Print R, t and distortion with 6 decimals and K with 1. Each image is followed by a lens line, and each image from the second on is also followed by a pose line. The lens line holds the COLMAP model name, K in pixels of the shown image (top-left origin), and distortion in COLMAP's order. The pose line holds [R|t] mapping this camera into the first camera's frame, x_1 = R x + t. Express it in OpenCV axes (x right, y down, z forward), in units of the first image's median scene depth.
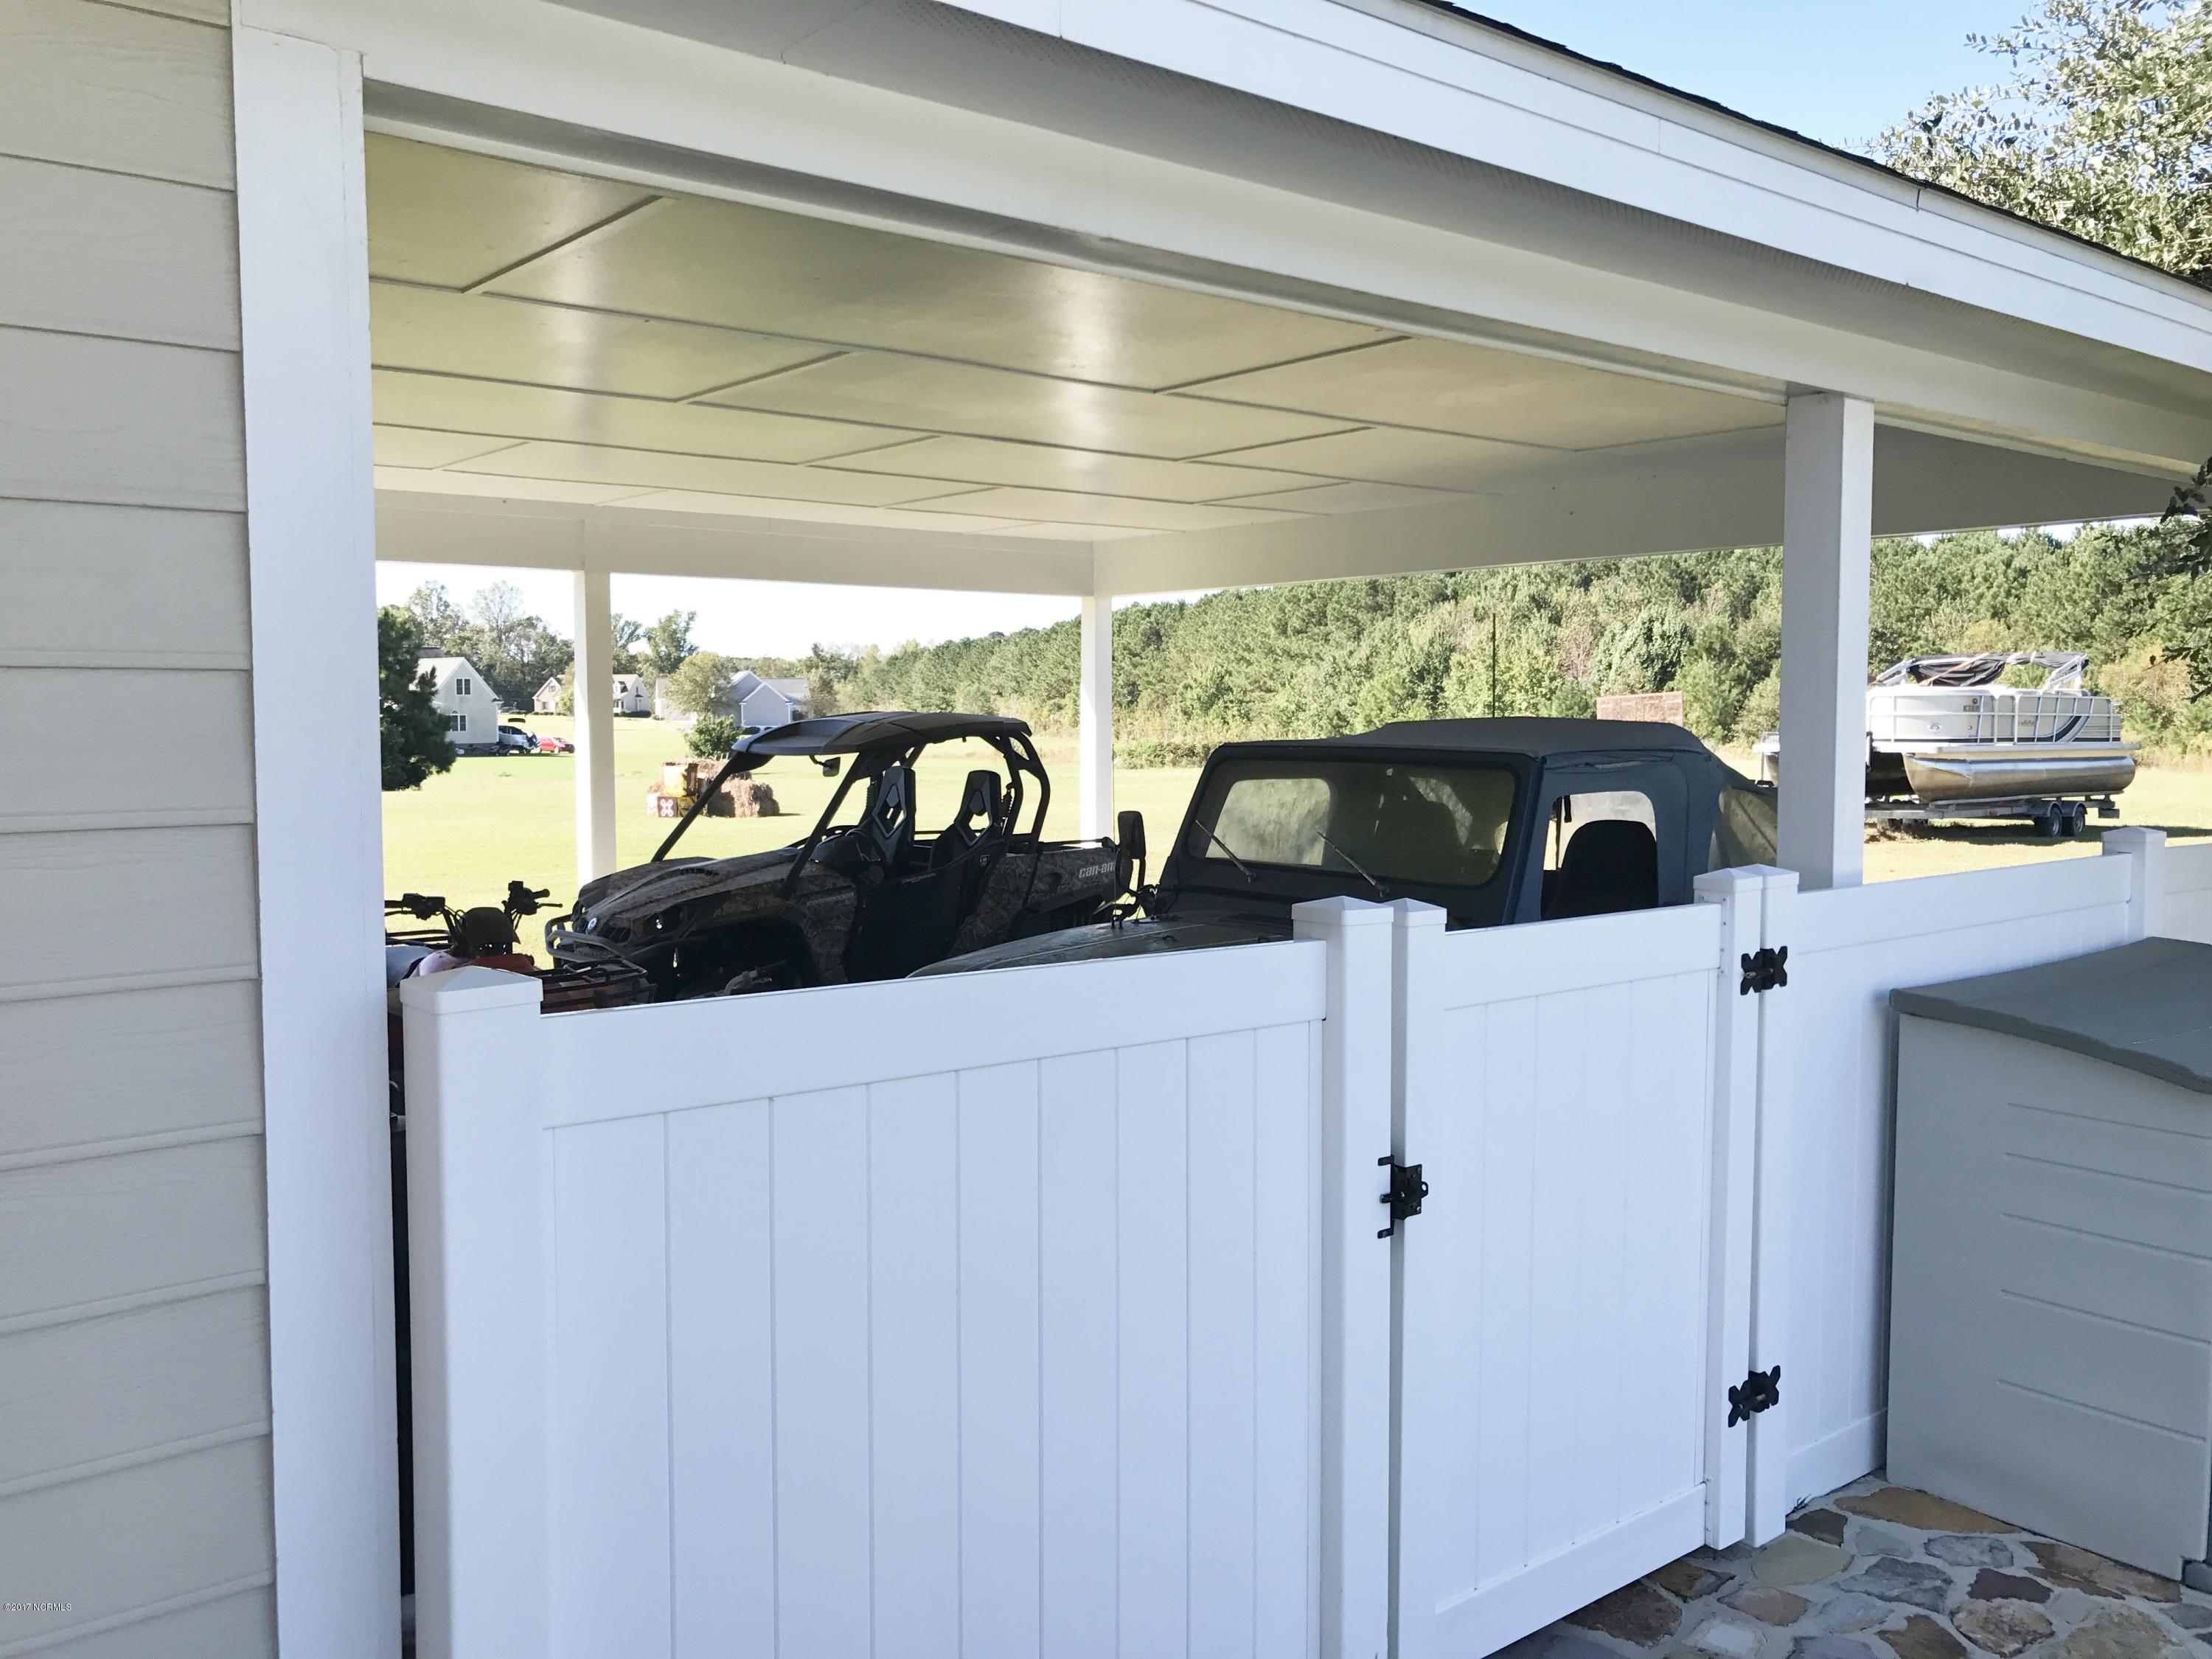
lens RADIAL K [[1812.4, 0, 1100.4], [0, 1812.4, 829.4], [0, 0, 1]] dist [0.035421, -0.045050]
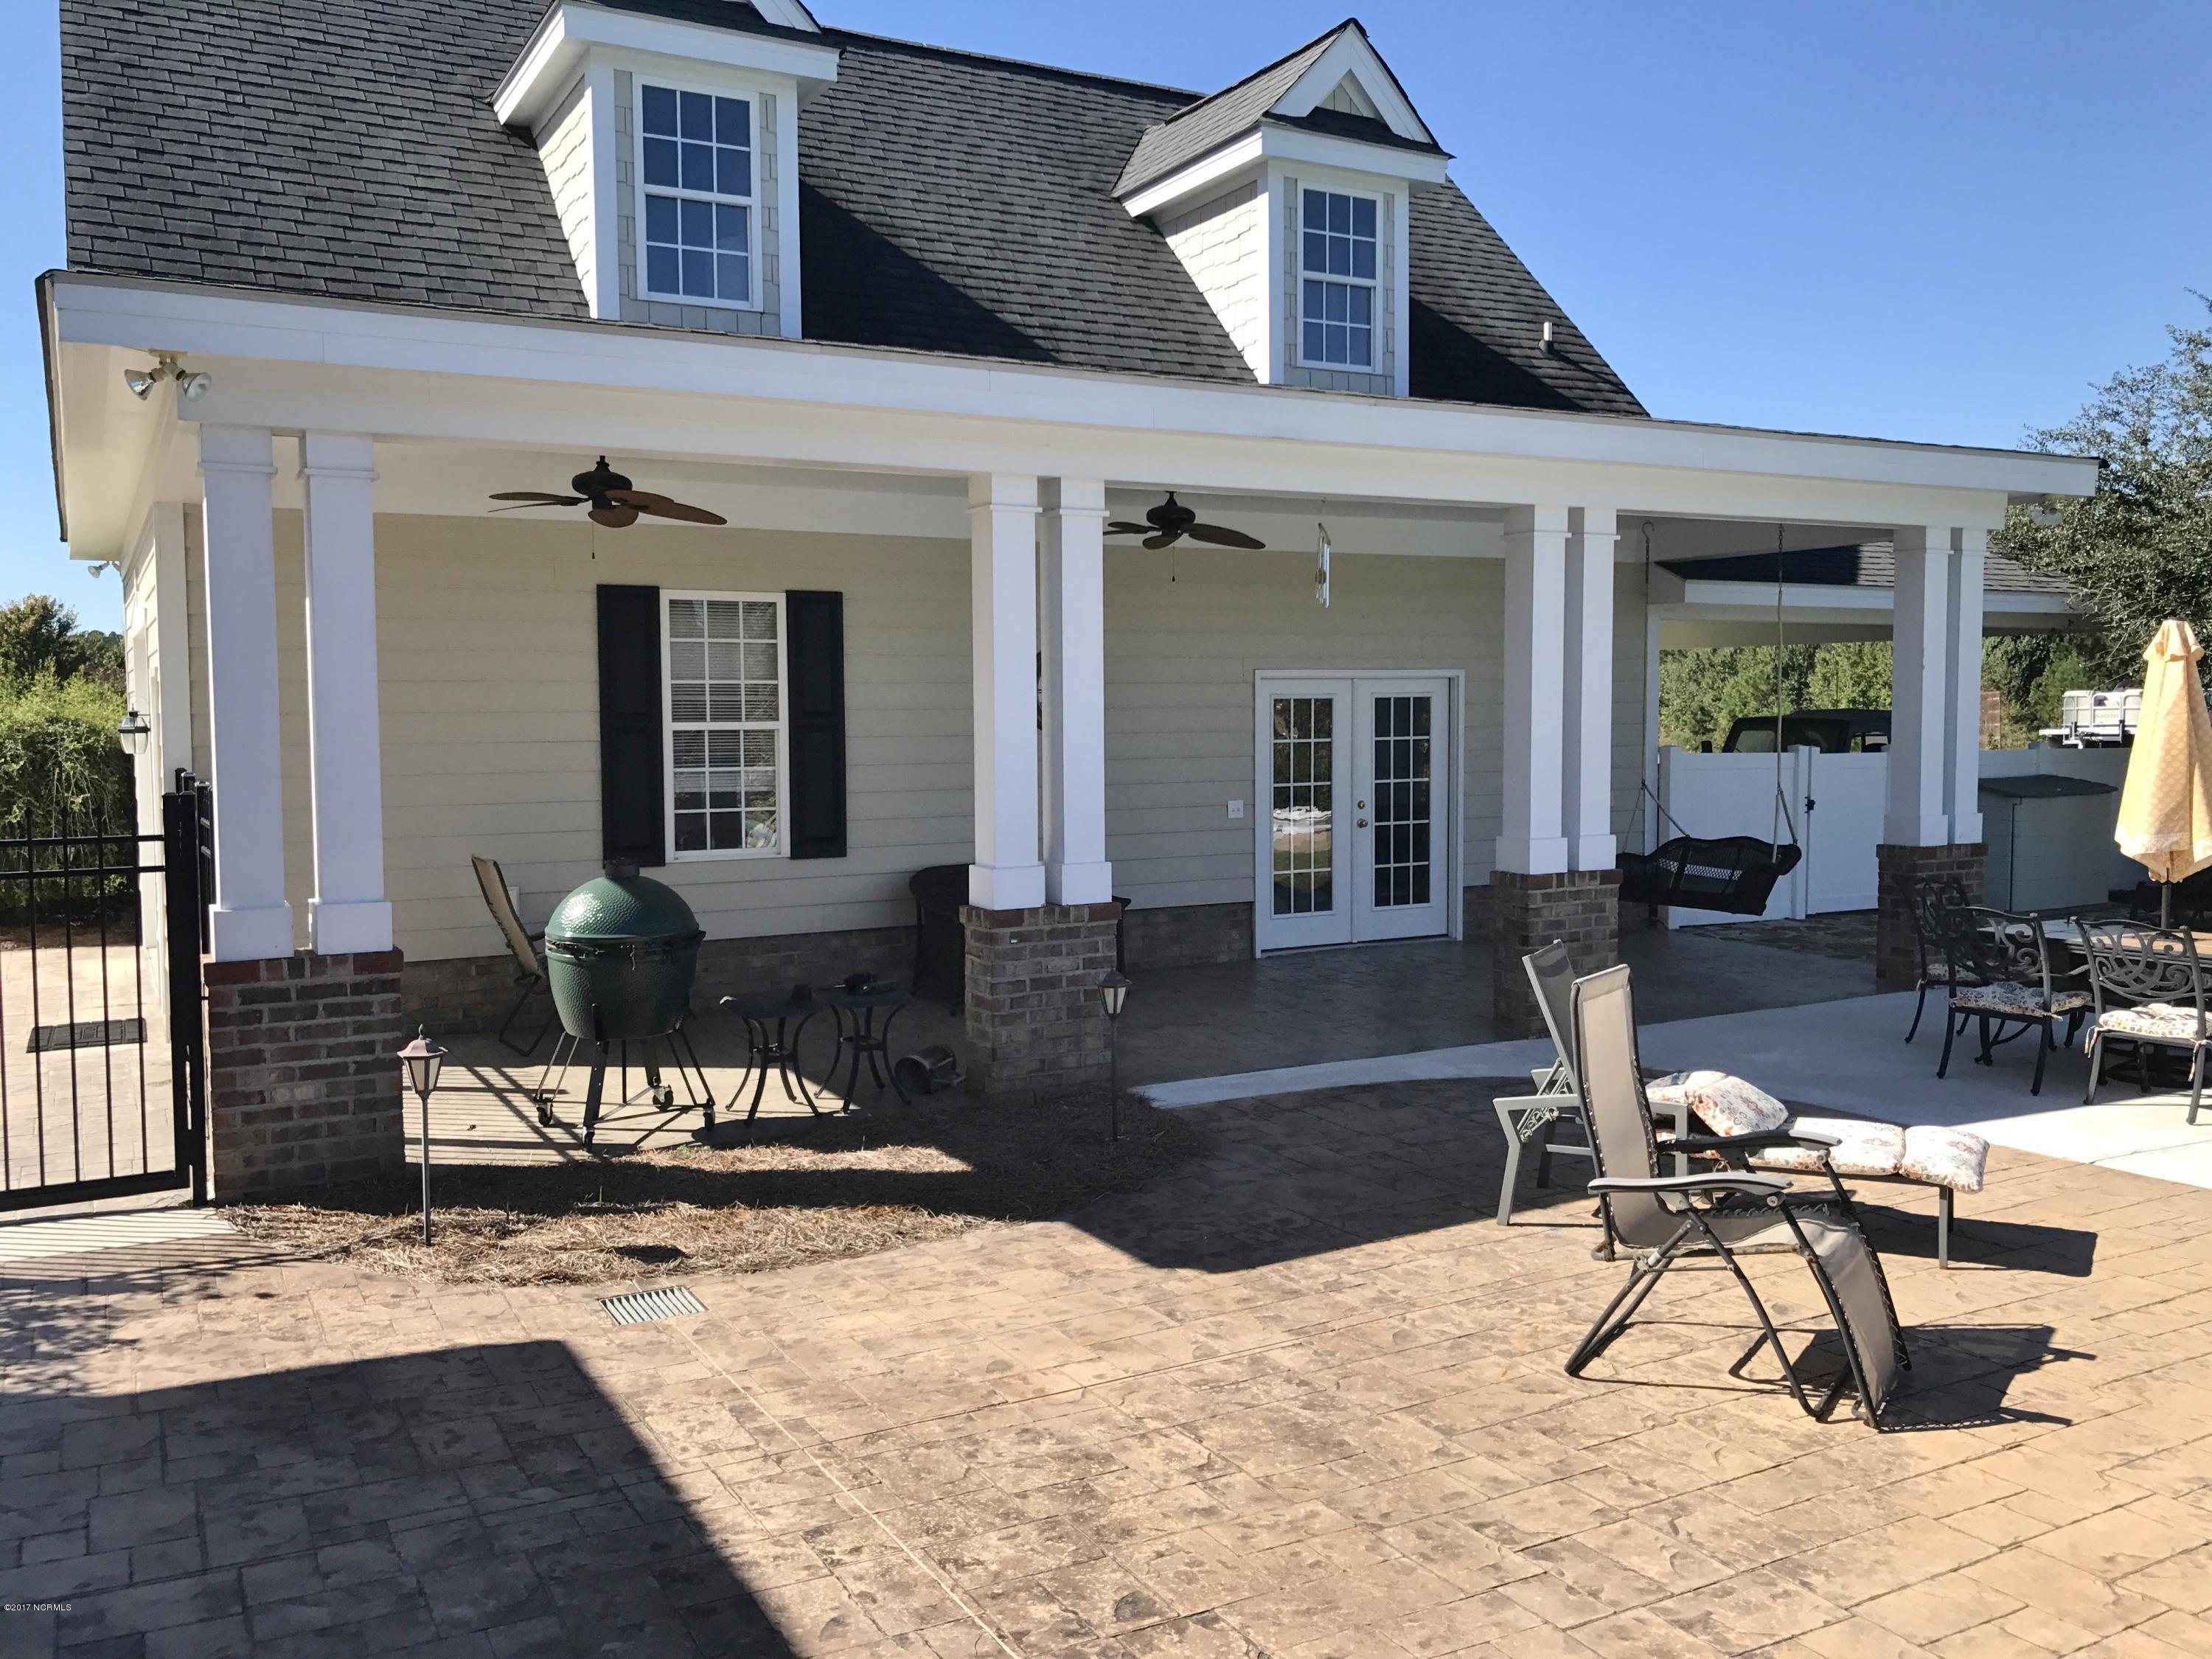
lens RADIAL K [[1812.4, 0, 1111.5], [0, 1812.4, 829.3], [0, 0, 1]] dist [0.035421, -0.045050]
pose [[0.984340, 0.011210, -0.175923, -0.021219], [-0.010886, 0.999937, 0.002807, 0.007569], [0.175944, -0.000848, 0.984400, -0.106789]]
